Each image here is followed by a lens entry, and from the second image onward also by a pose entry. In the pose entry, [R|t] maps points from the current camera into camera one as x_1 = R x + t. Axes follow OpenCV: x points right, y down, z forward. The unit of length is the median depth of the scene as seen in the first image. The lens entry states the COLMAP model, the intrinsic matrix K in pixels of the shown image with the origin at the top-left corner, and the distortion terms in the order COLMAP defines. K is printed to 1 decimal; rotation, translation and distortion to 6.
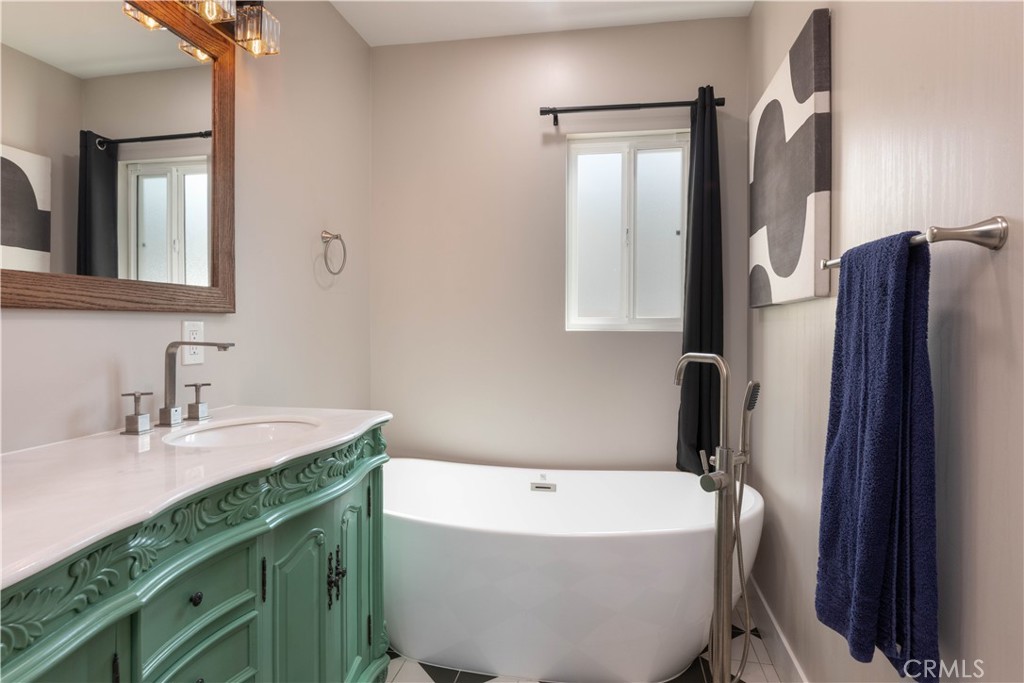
lens RADIAL K [[552.2, 0, 512.0], [0, 552.2, 334.3], [0, 0, 1]] dist [0.004421, -0.000578]
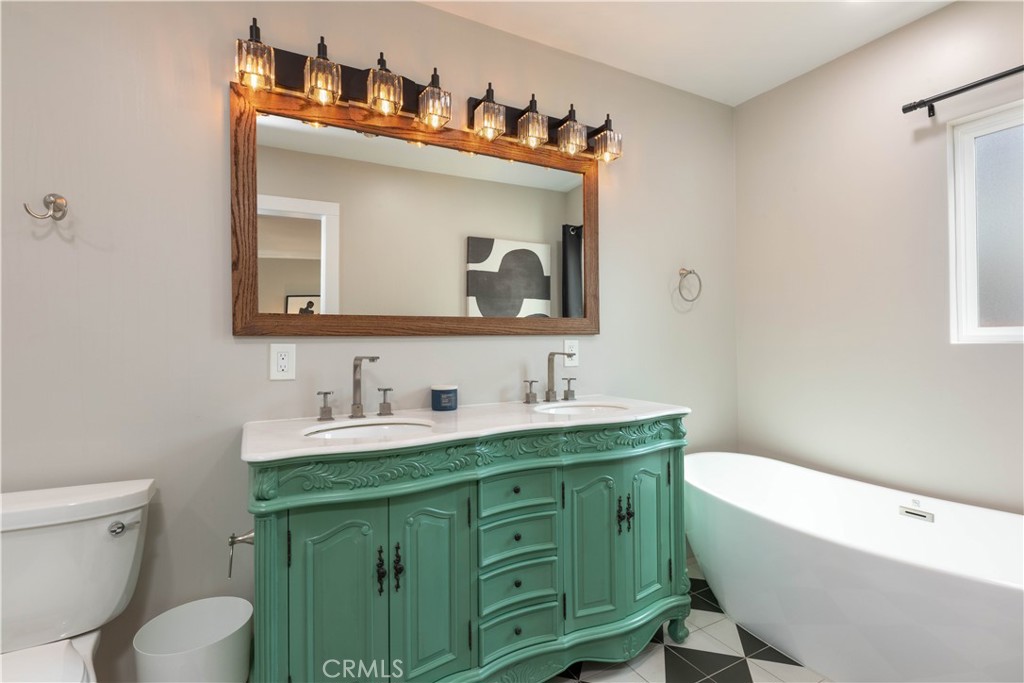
lens RADIAL K [[448.9, 0, 505.5], [0, 448.9, 345.8], [0, 0, 1]] dist [0.000442, -0.000943]
pose [[0.657046, -0.006061, -0.753826, 0.299192], [0.000795, 0.999973, -0.007347, 0.003345], [0.753850, 0.004228, 0.657033, -0.011508]]
